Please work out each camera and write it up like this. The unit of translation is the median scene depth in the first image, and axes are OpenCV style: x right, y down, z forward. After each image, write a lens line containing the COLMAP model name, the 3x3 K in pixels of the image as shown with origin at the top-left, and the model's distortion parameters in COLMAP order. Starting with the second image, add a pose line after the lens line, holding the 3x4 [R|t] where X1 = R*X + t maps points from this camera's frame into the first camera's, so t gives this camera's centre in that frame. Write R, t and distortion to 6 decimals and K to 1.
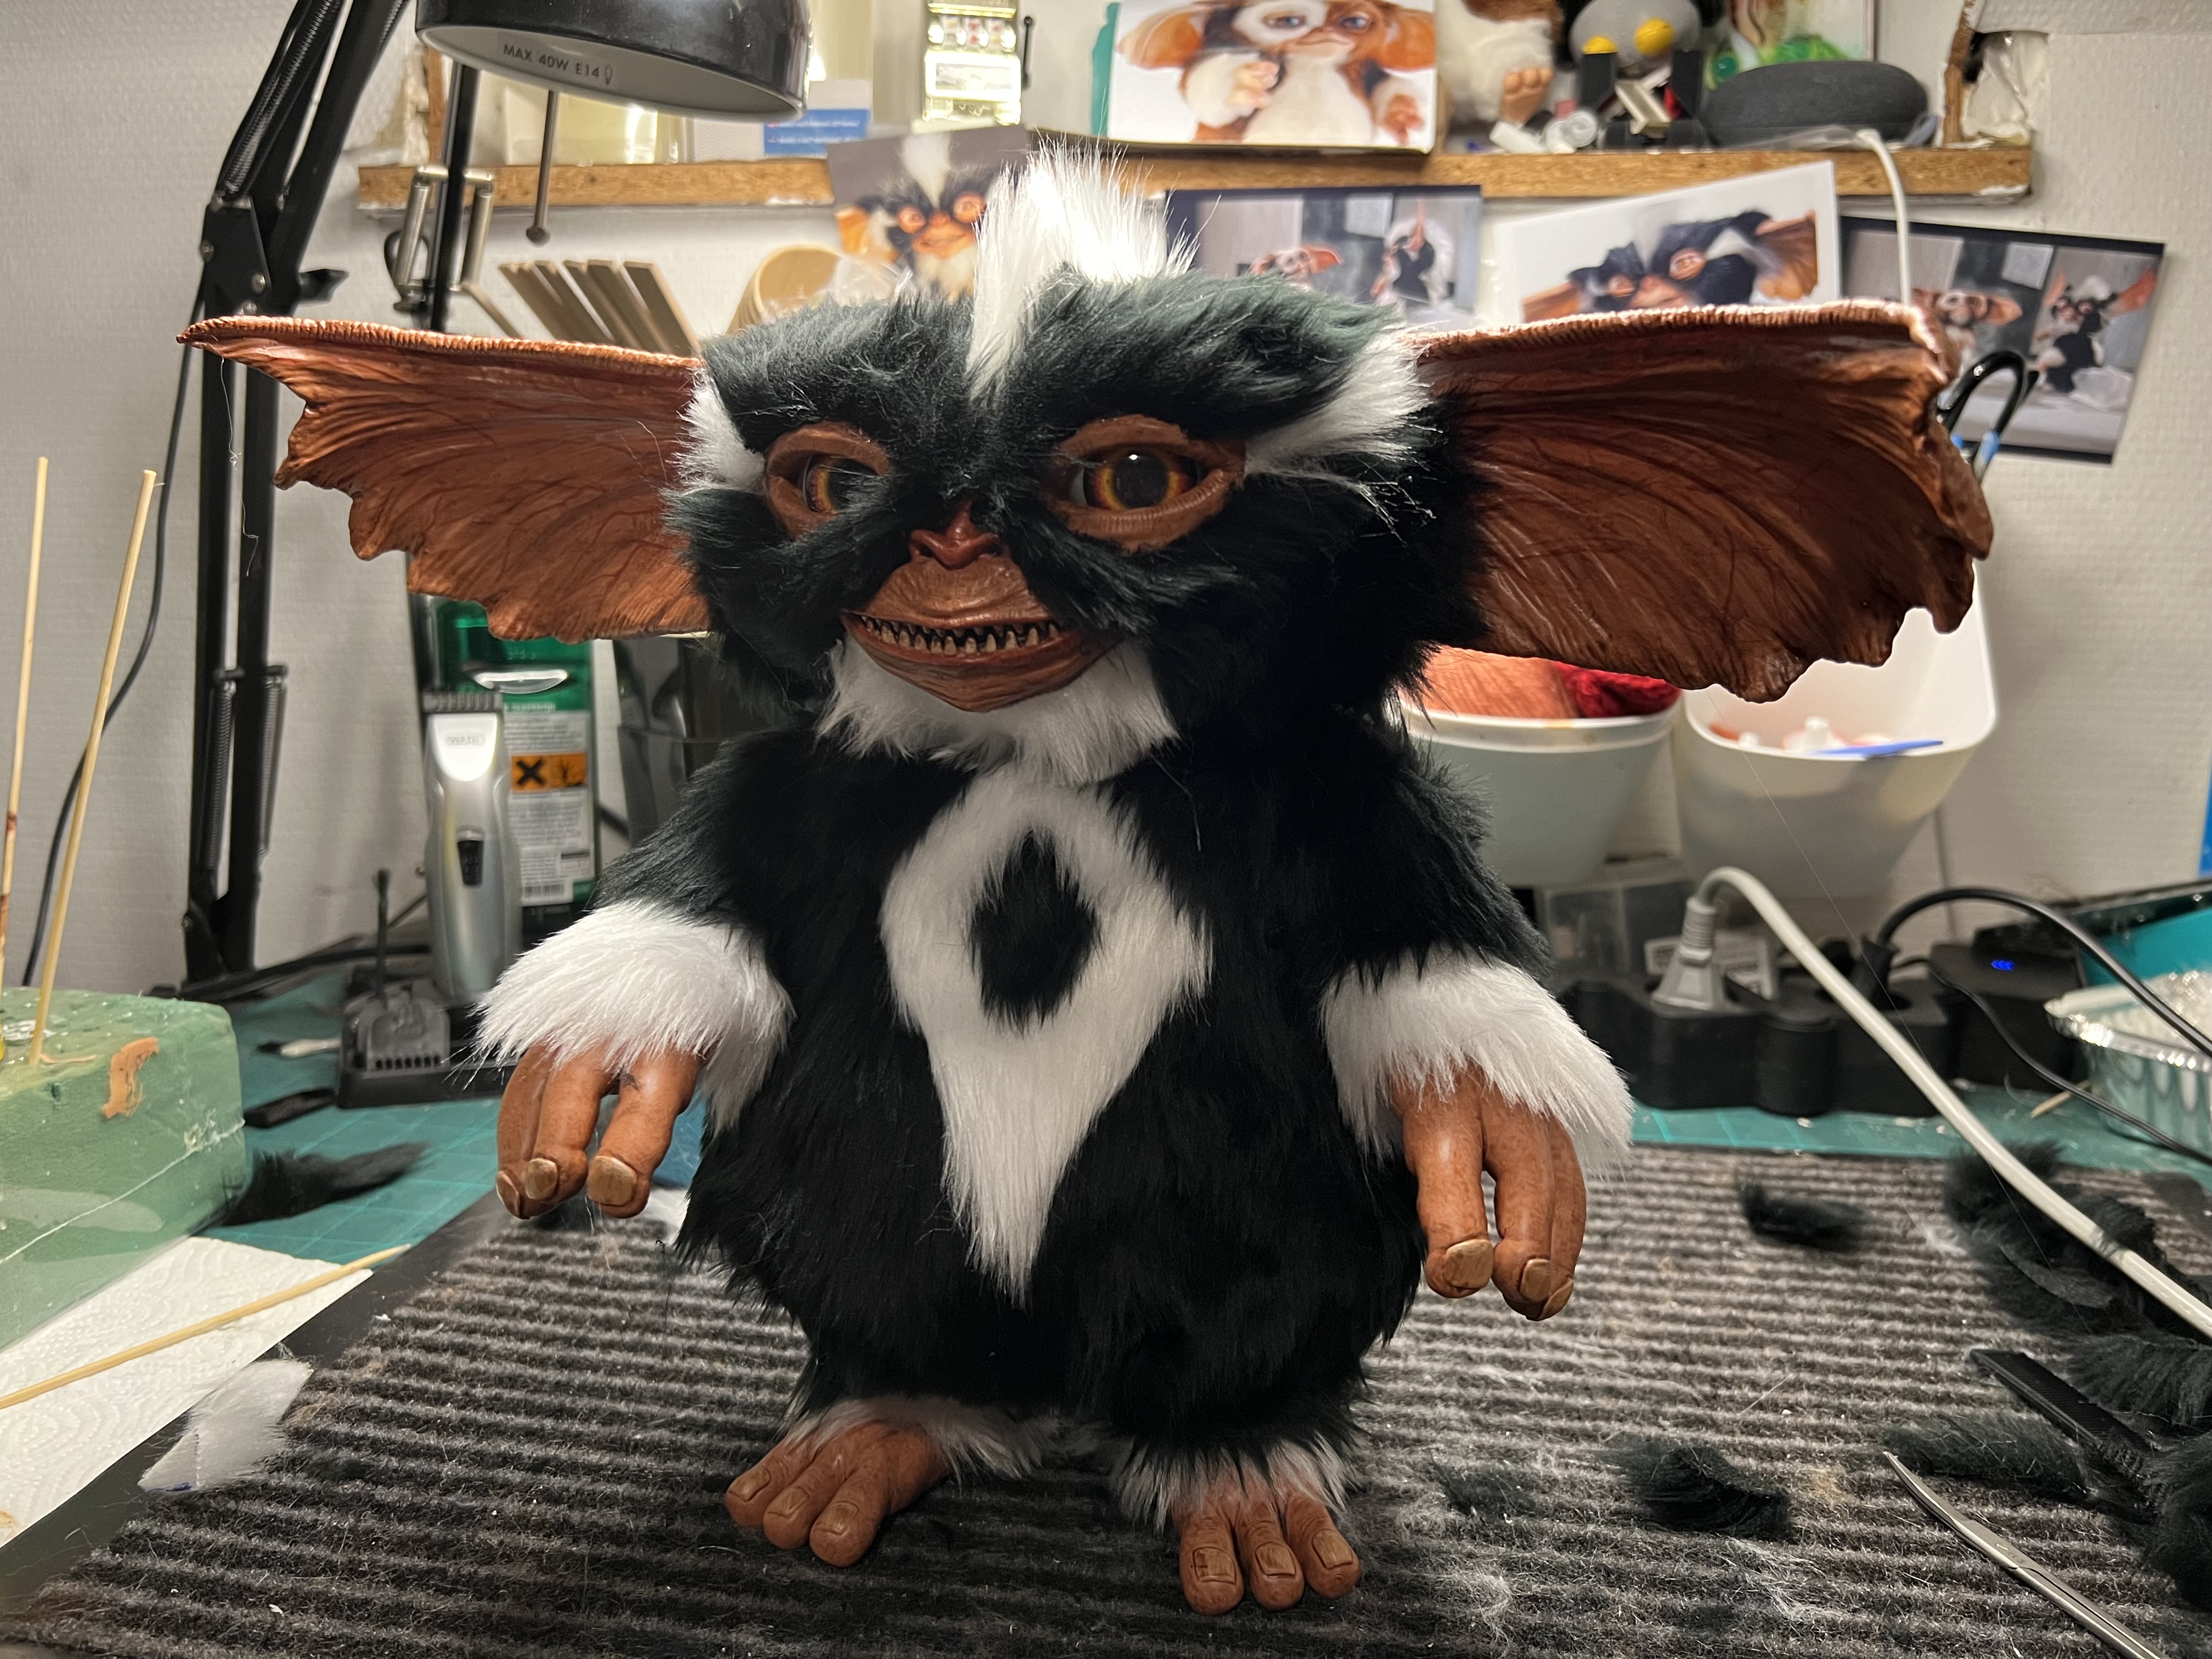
lens RADIAL K [[1715.8, 0, 1107.4], [0, 1715.8, 844.4], [0, 0, 1]] dist [-0.011911, -0.016223]
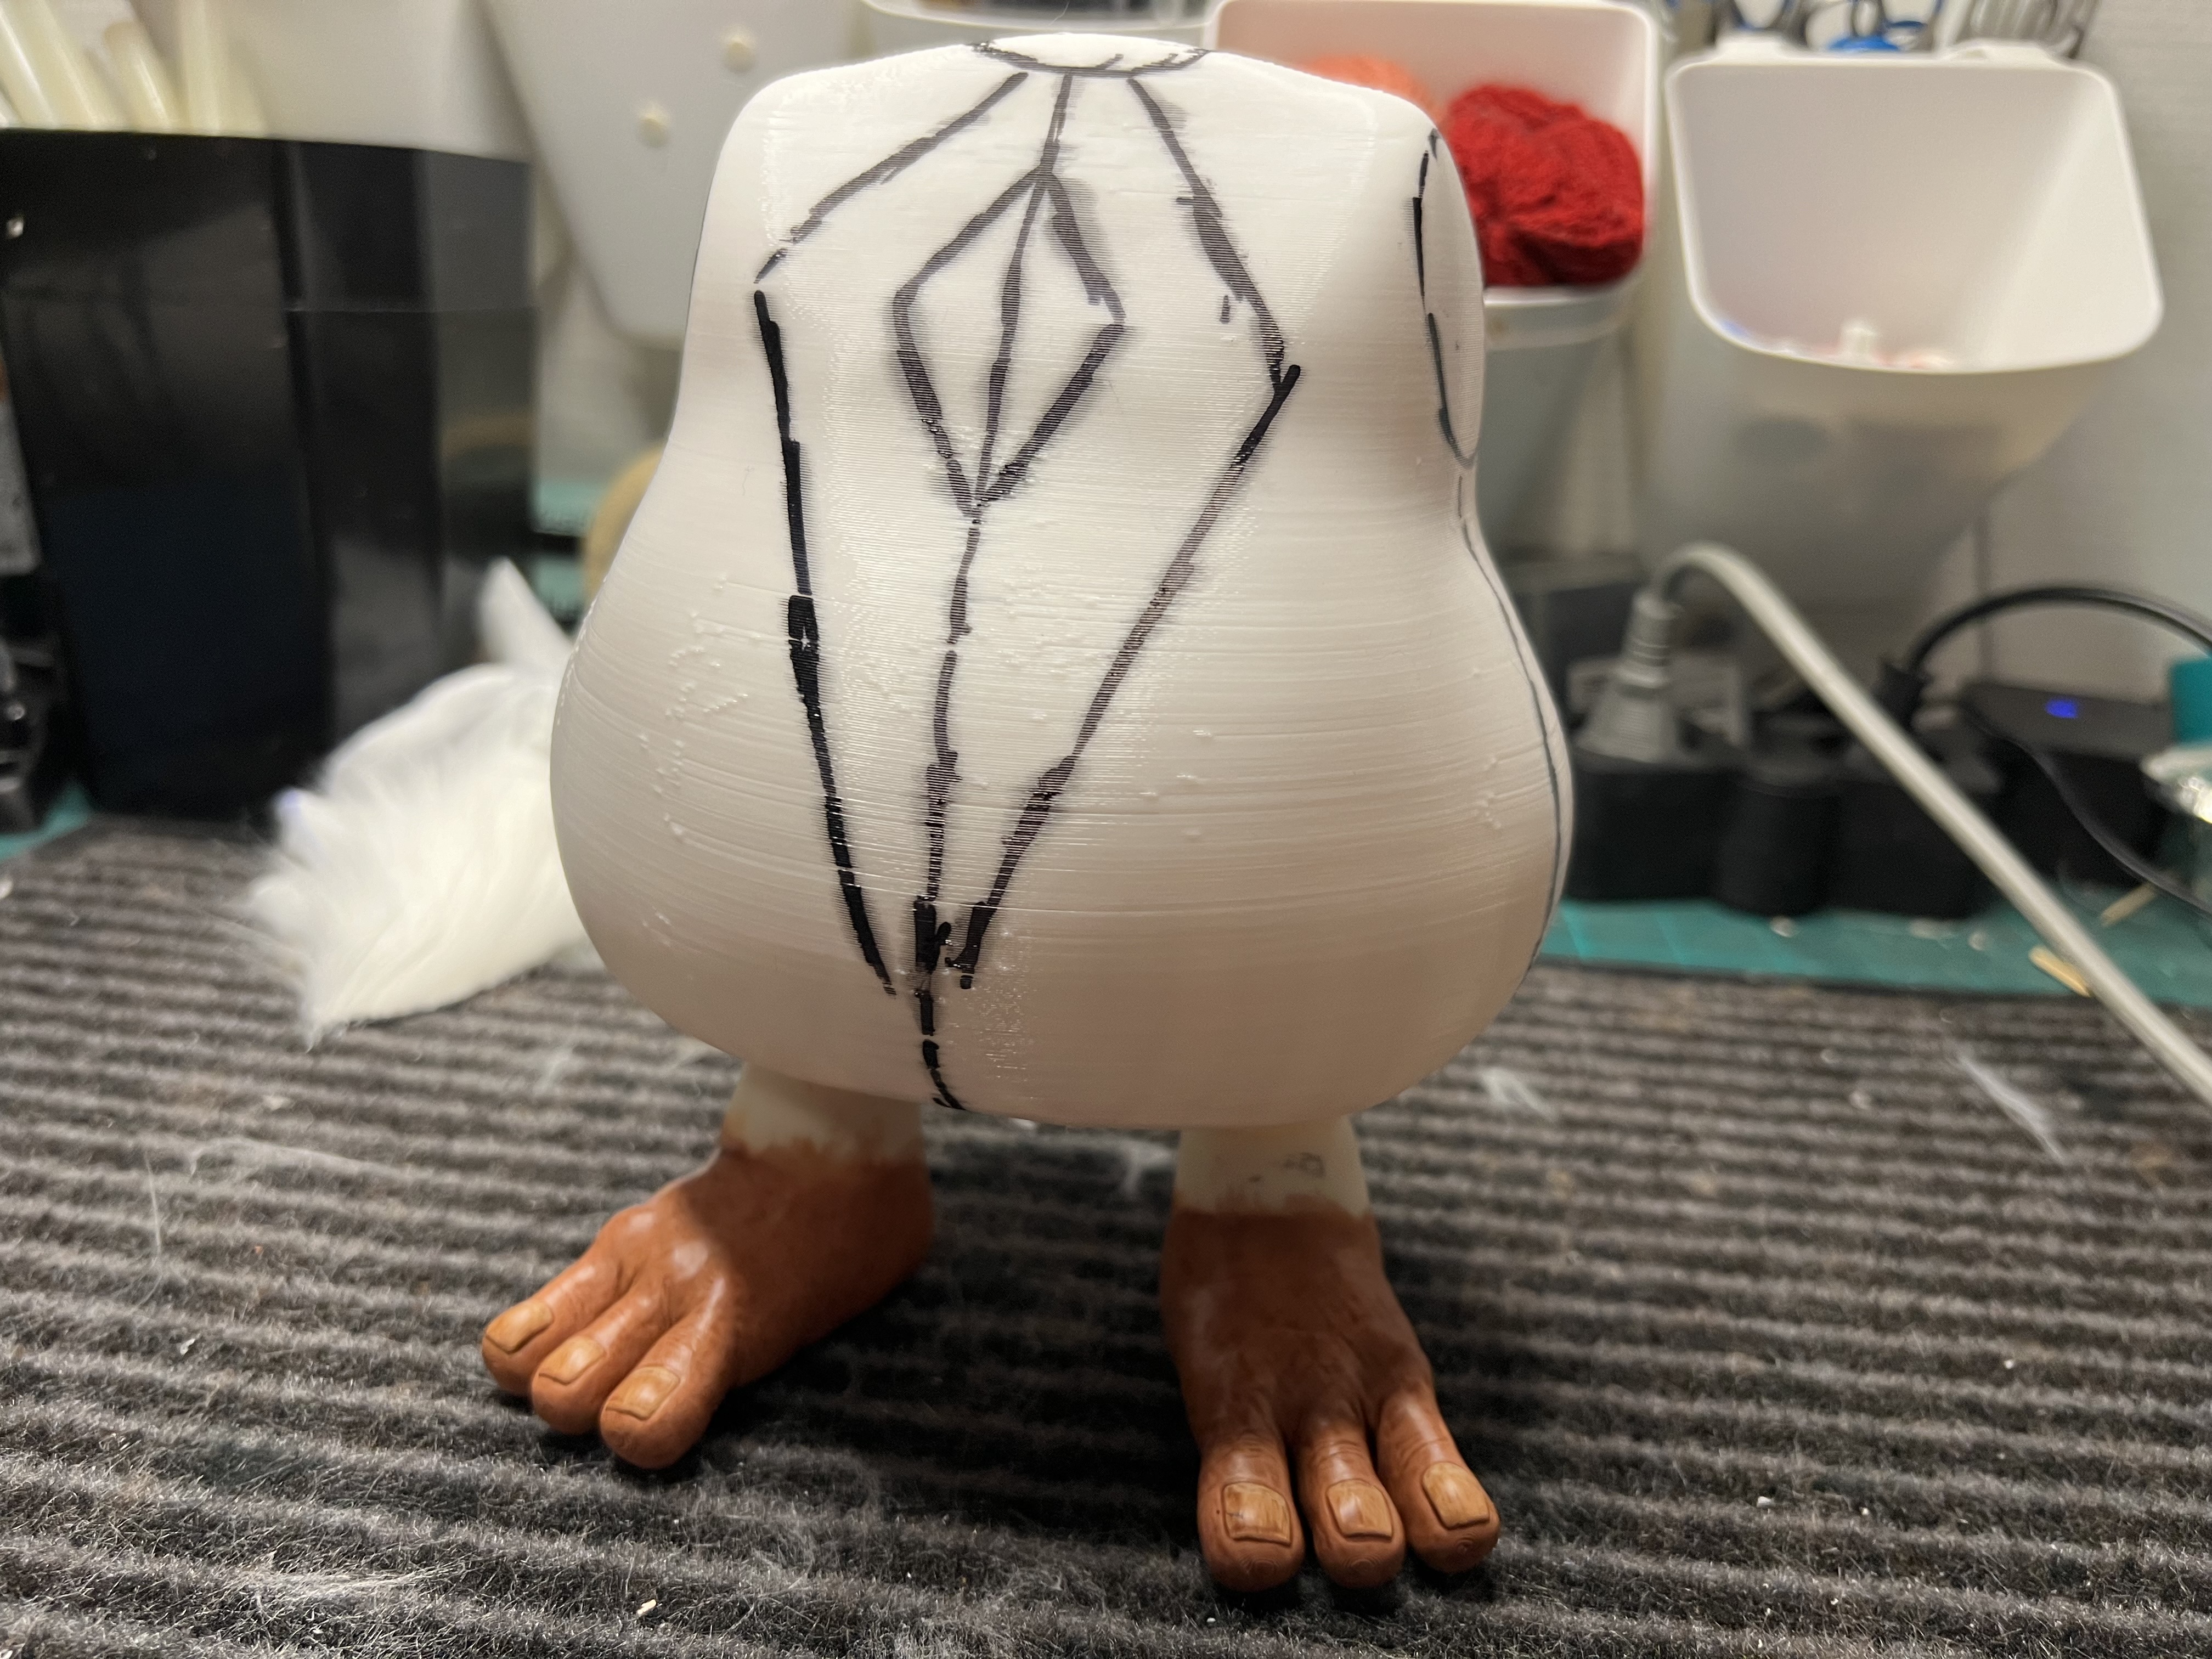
lens RADIAL K [[1715.8, 0, 1098.9], [0, 1715.8, 818.8], [0, 0, 1]] dist [-0.011911, -0.016223]
pose [[0.999525, 0.017081, 0.025645, 0.185422], [-0.020234, 0.991540, 0.128217, 0.059397], [-0.023238, -0.128675, 0.991415, 0.544022]]
